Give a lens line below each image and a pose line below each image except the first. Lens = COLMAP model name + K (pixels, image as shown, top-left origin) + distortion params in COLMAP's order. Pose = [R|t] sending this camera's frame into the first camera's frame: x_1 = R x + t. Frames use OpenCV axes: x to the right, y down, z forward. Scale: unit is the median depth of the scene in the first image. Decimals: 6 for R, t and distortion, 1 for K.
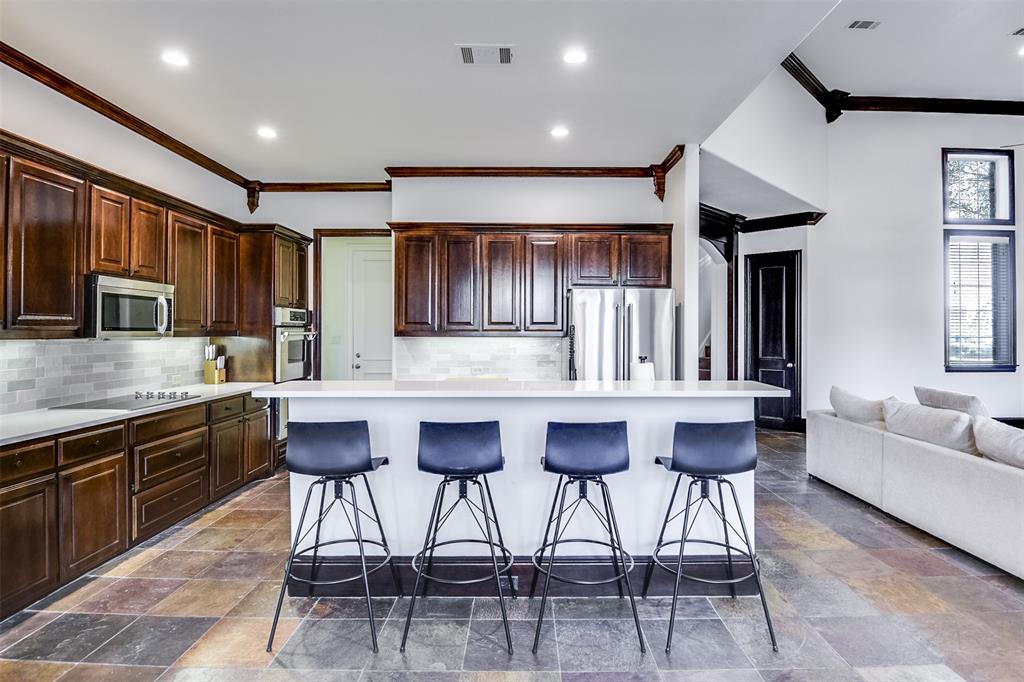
lens RADIAL K [[530.9, 0, 515.3], [0, 530.9, 333.1], [0, 0, 1]] dist [0.000042, 0.000005]
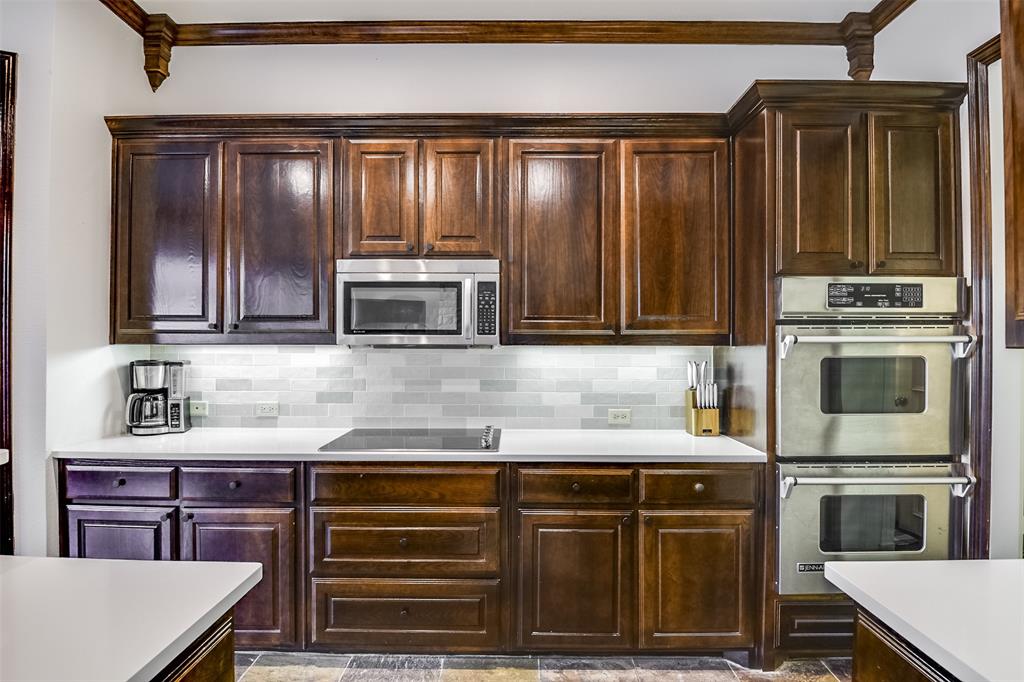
lens RADIAL K [[560.6, 0, 513.4], [0, 560.6, 336.1], [0, 0, 1]] dist [-0.020846, -0.000286]
pose [[0.001294, -0.006305, -0.999979, -0.004423], [-0.003563, 0.999974, -0.006309, 0.001402], [0.999993, 0.003571, 0.001272, 1.065071]]
